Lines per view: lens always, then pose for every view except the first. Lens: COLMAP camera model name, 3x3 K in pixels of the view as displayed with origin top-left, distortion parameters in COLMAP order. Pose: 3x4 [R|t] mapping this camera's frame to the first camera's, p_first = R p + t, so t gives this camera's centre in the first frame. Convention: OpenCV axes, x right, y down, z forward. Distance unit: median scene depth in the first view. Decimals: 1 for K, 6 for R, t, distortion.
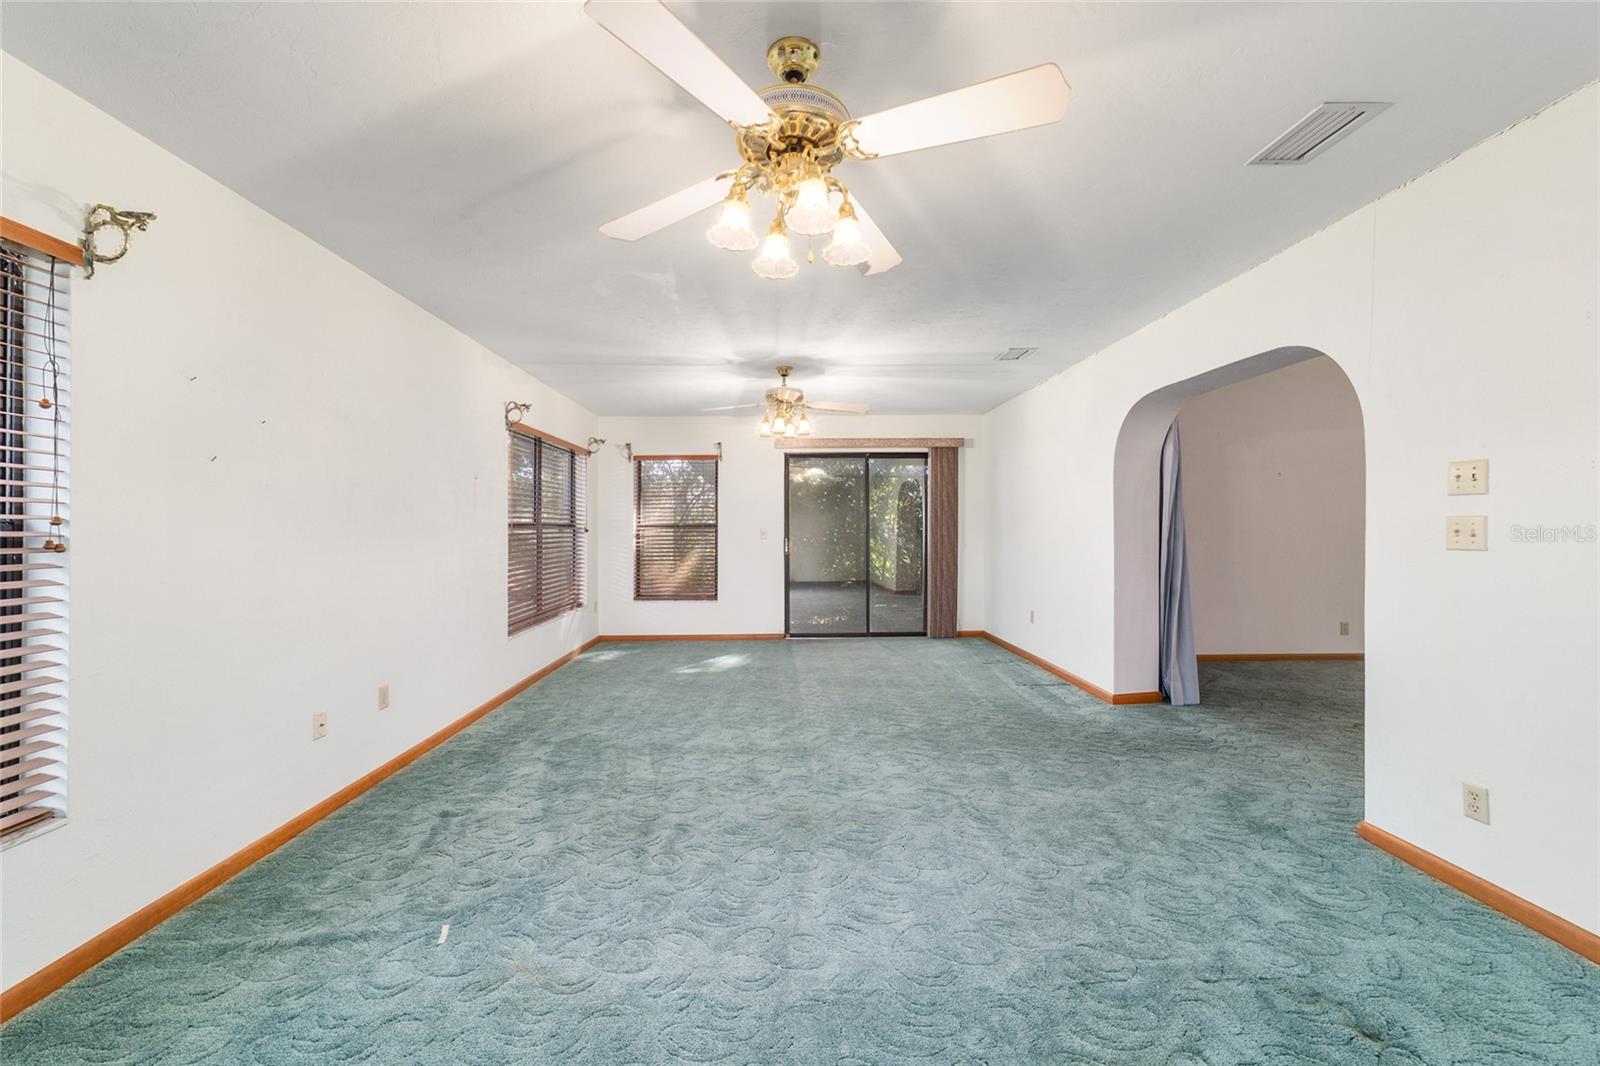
lens RADIAL K [[619.8, 0, 800.0], [0, 619.8, 533.0], [0, 0, 1]] dist [-0.018539, 0.010059]
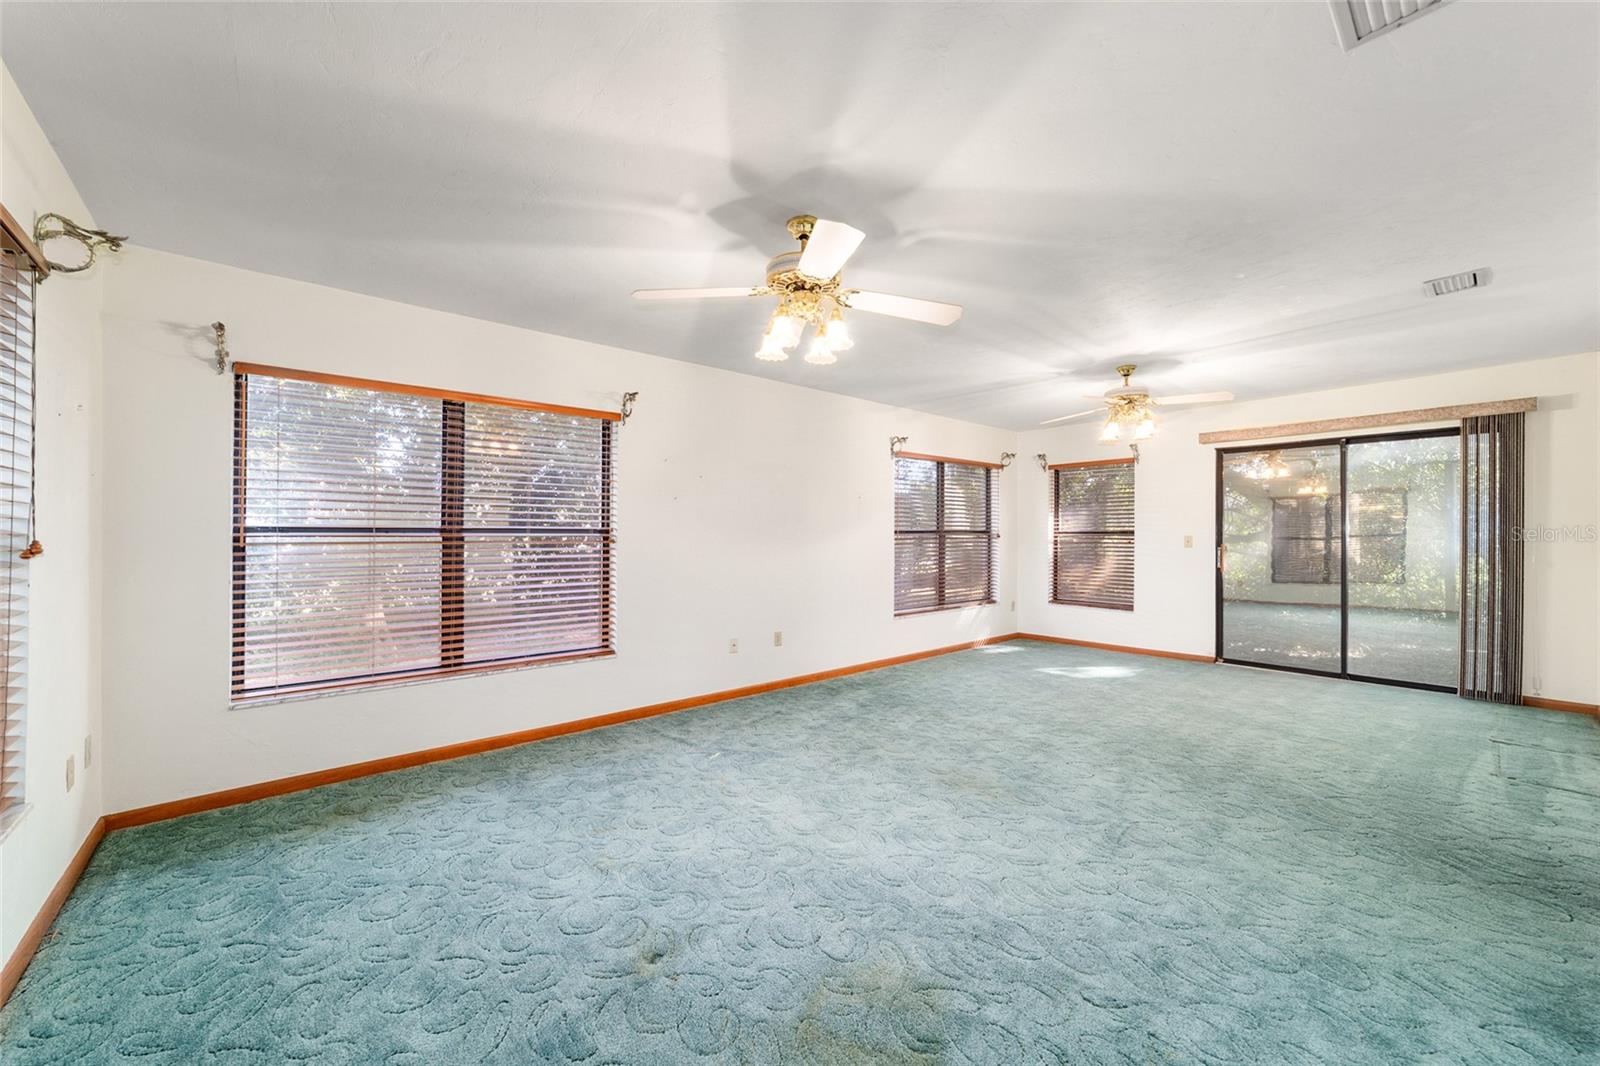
lens RADIAL K [[619.8, 0, 800.0], [0, 619.8, 533.0], [0, 0, 1]] dist [-0.018539, 0.010059]
pose [[0.640103, 0.003888, -0.768279, 0.500826], [-0.011968, 0.999916, -0.004910, -0.000110], [0.768196, 0.012338, 0.640096, 0.007824]]
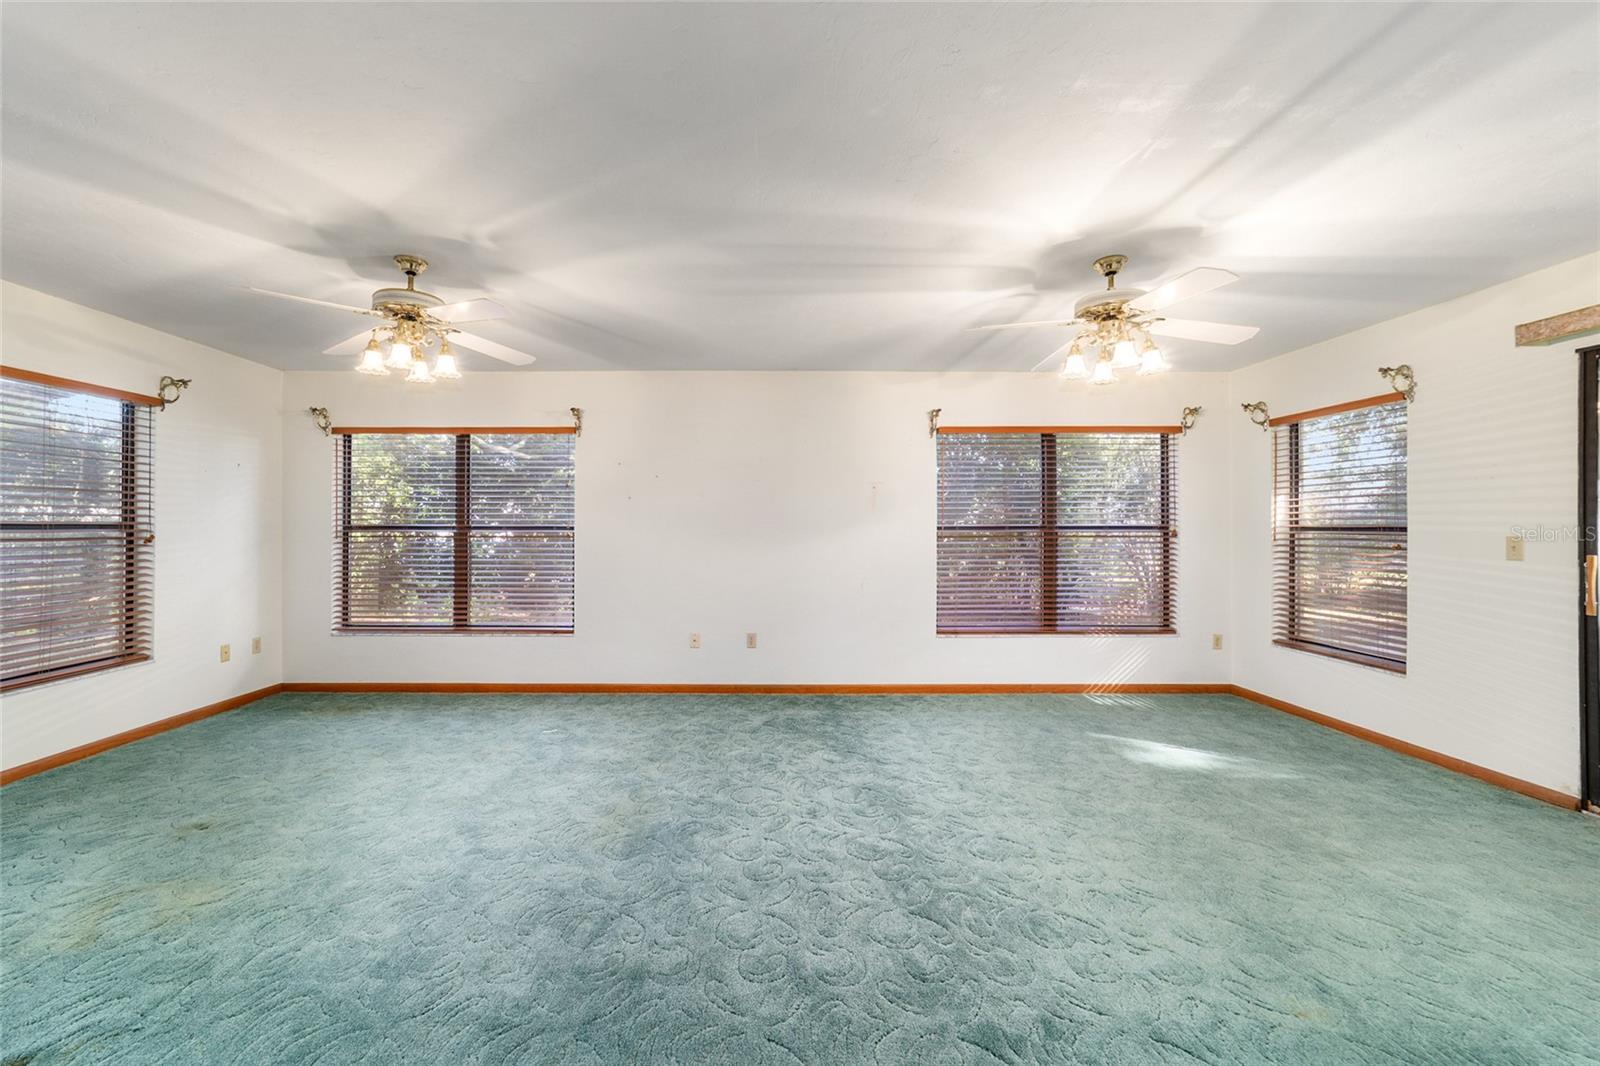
lens RADIAL K [[637.6, 0, 763.9], [0, 637.6, 516.5], [0, 0, 1]] dist [-0.013044, -0.000022]
pose [[-0.028980, -0.013953, -0.999483, 0.759574], [-0.011885, 0.999837, -0.013614, -0.015351], [0.999509, 0.011484, -0.029141, 0.900053]]
